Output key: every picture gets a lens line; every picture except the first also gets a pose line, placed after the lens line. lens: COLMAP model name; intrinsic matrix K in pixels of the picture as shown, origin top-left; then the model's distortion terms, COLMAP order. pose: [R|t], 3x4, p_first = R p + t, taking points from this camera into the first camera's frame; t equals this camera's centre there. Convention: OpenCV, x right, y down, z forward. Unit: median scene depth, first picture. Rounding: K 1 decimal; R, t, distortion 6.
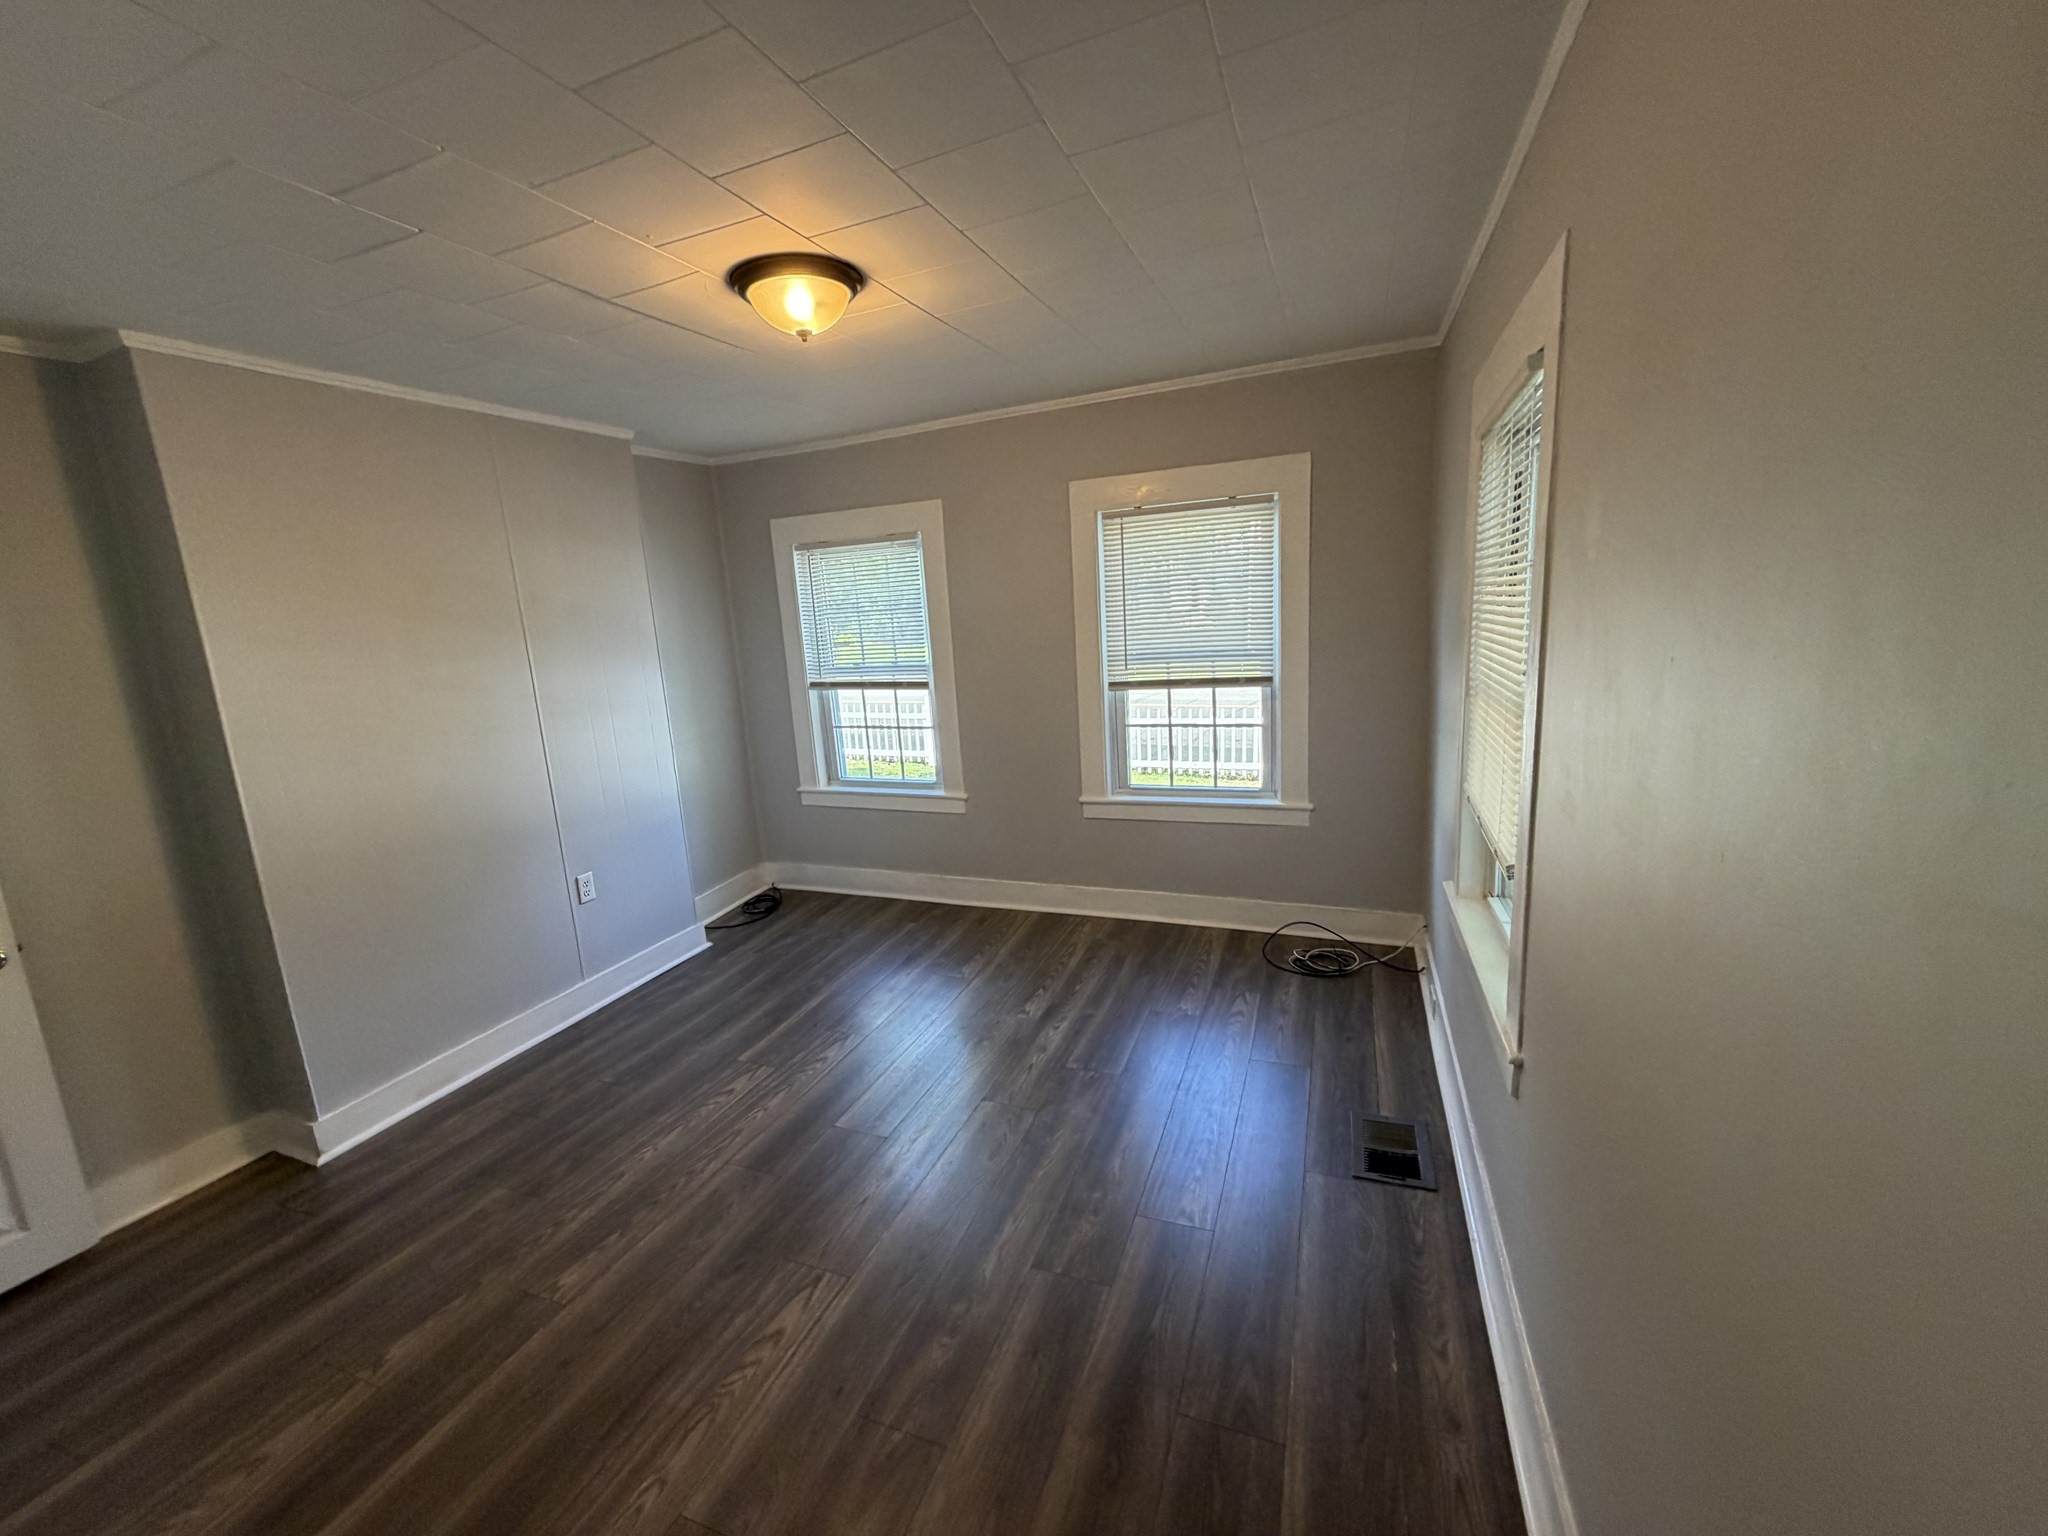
lens RADIAL K [[815.5, 0, 1016.5], [0, 815.5, 769.8], [0, 0, 1]] dist [0.000478, -0.000114]
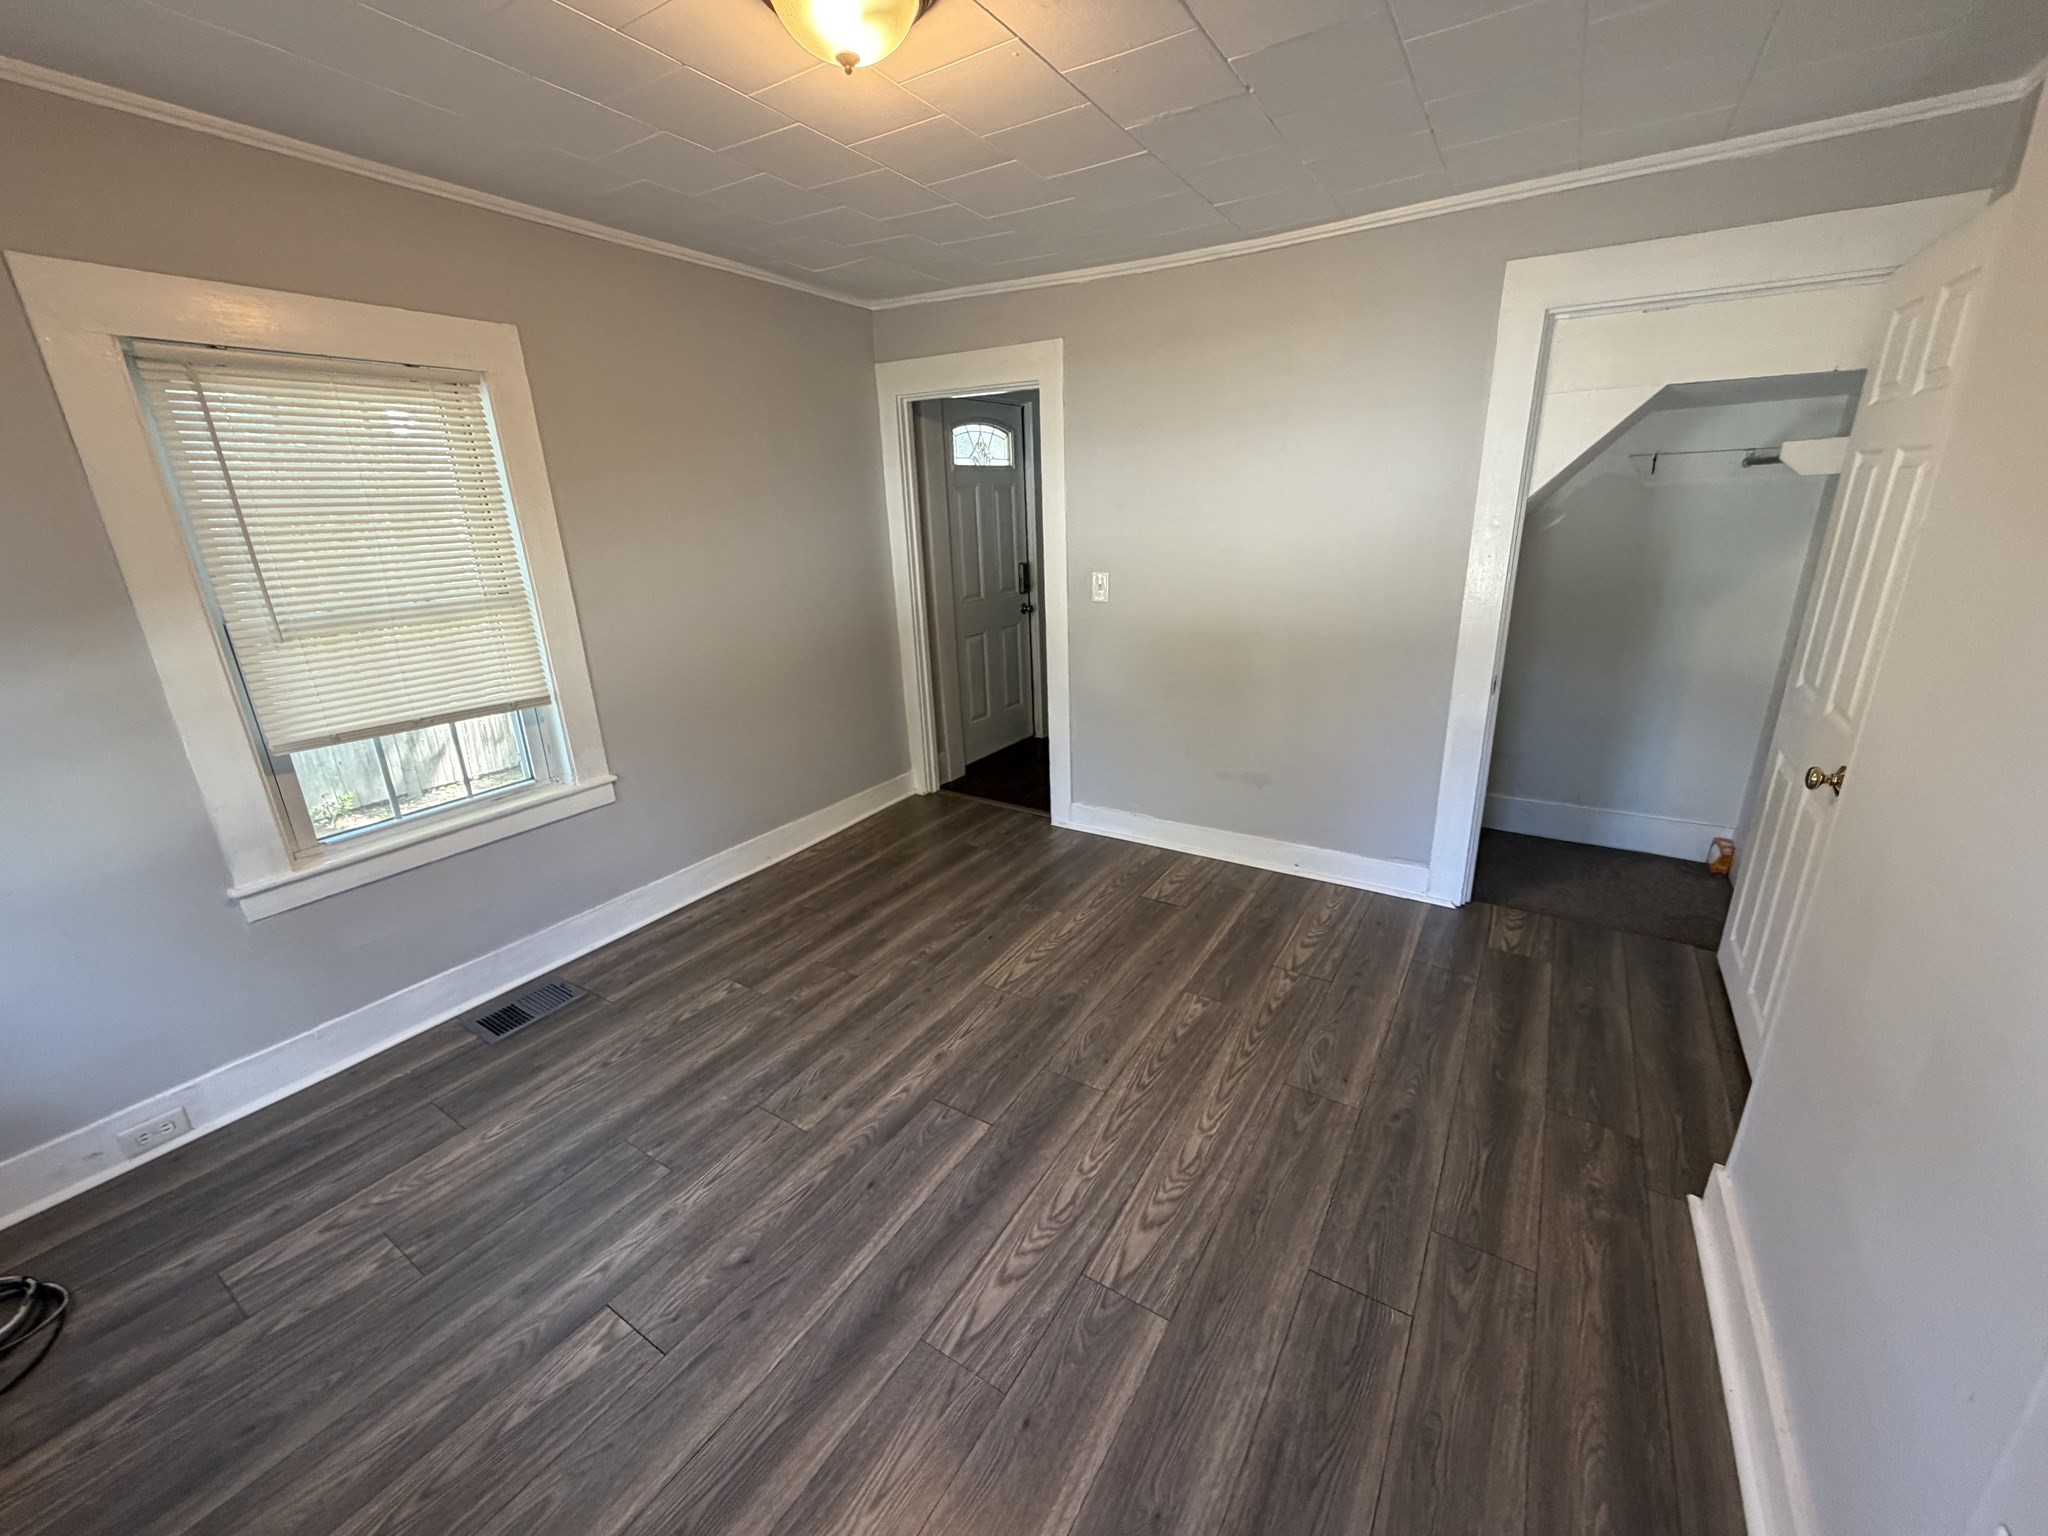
lens RADIAL K [[815.5, 0, 1016.5], [0, 815.5, 769.8], [0, 0, 1]] dist [0.000478, -0.000114]
pose [[-0.974928, 0.028996, 0.220623, -0.517236], [0.131257, 0.875553, 0.464950, -0.302428], [-0.179686, 0.482251, -0.857407, 1.791941]]
